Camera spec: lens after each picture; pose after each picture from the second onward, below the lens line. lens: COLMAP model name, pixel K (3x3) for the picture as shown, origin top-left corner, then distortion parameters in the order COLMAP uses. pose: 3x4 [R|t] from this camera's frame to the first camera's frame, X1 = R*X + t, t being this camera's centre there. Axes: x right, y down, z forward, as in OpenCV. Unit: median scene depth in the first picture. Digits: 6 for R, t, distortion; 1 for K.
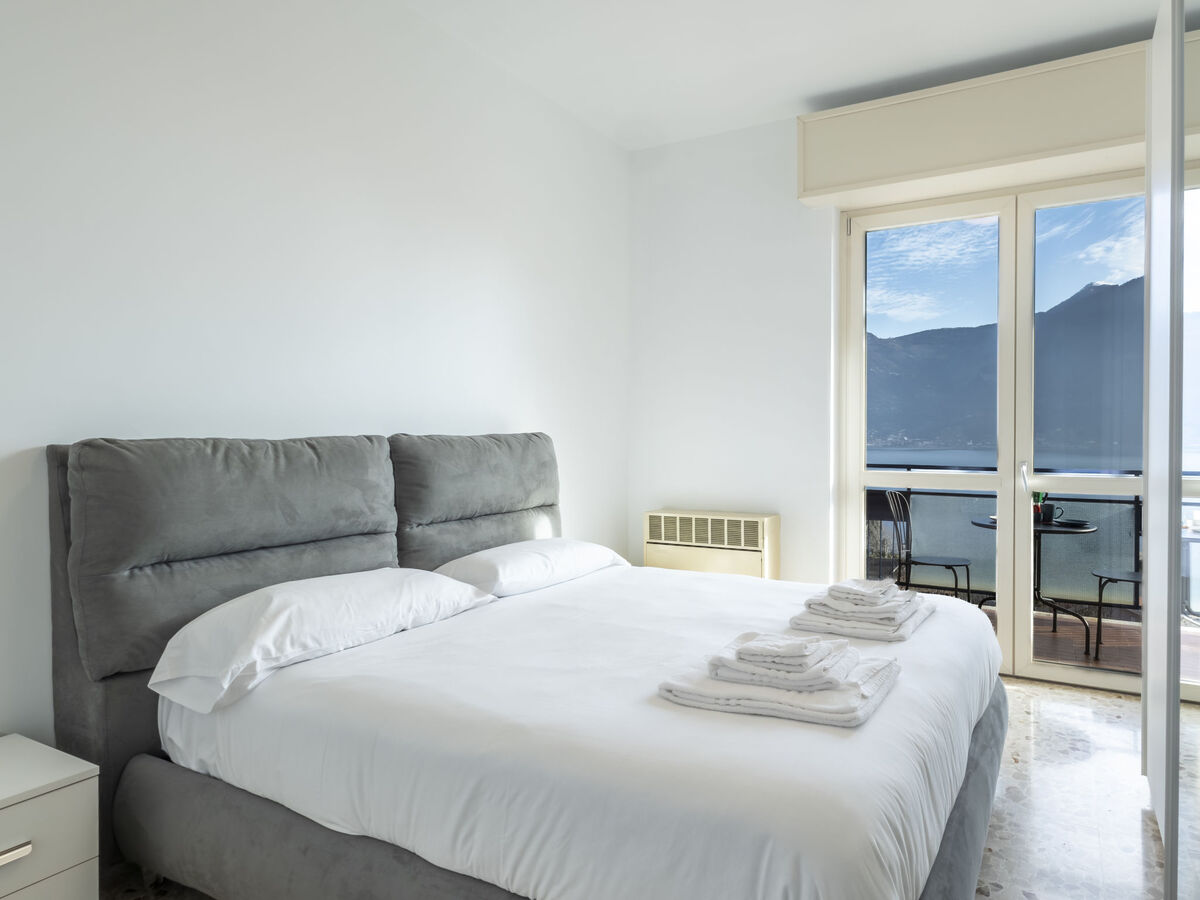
lens RADIAL K [[634.9, 0, 682.5], [0, 634.9, 439.0], [0, 0, 1]] dist [-0.000590, -0.000300]
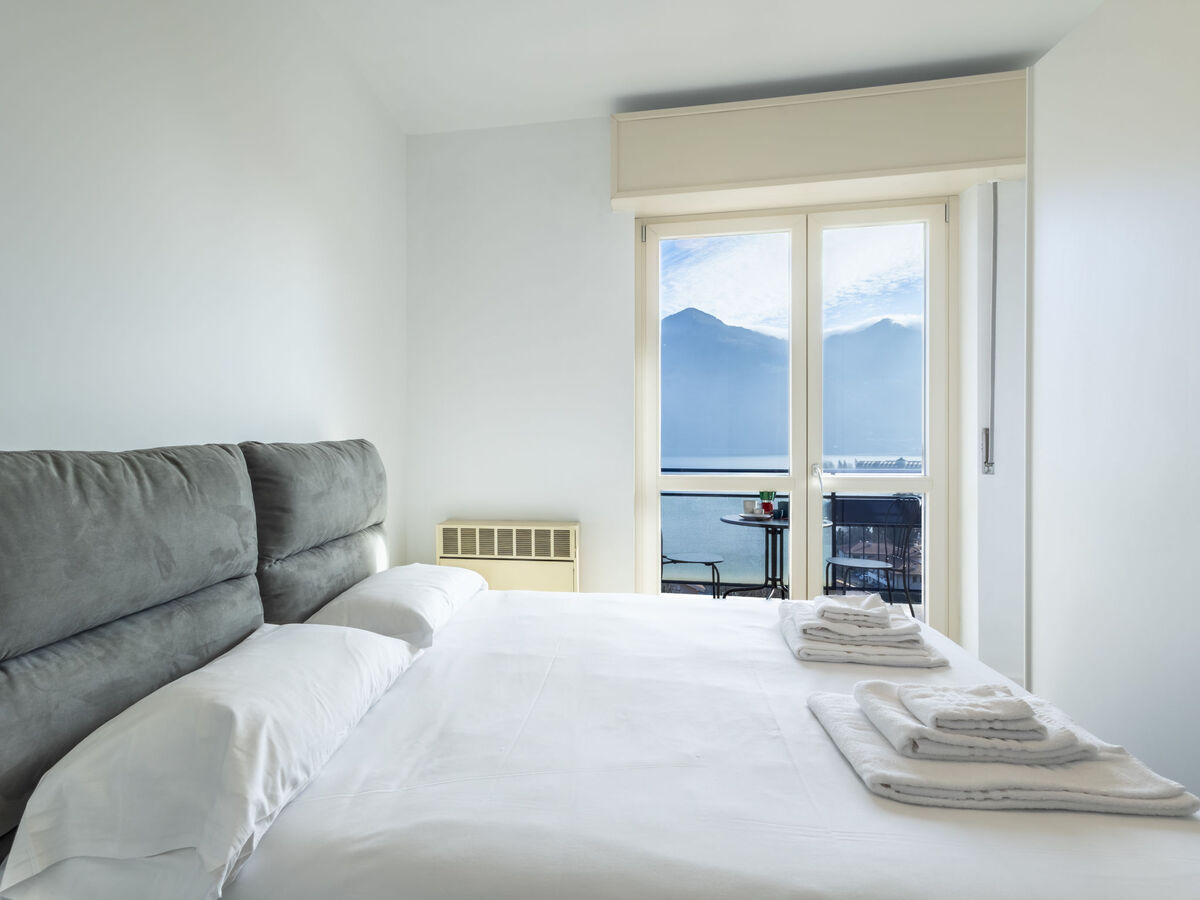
lens RADIAL K [[629.5, 0, 588.0], [0, 629.5, 444.1], [0, 0, 1]] dist [-0.000661, -0.000137]
pose [[0.967211, -0.007817, 0.253853, -0.291896], [0.007981, 0.999968, 0.000385, -0.003067], [-0.253848, 0.001654, 0.967243, 0.202528]]
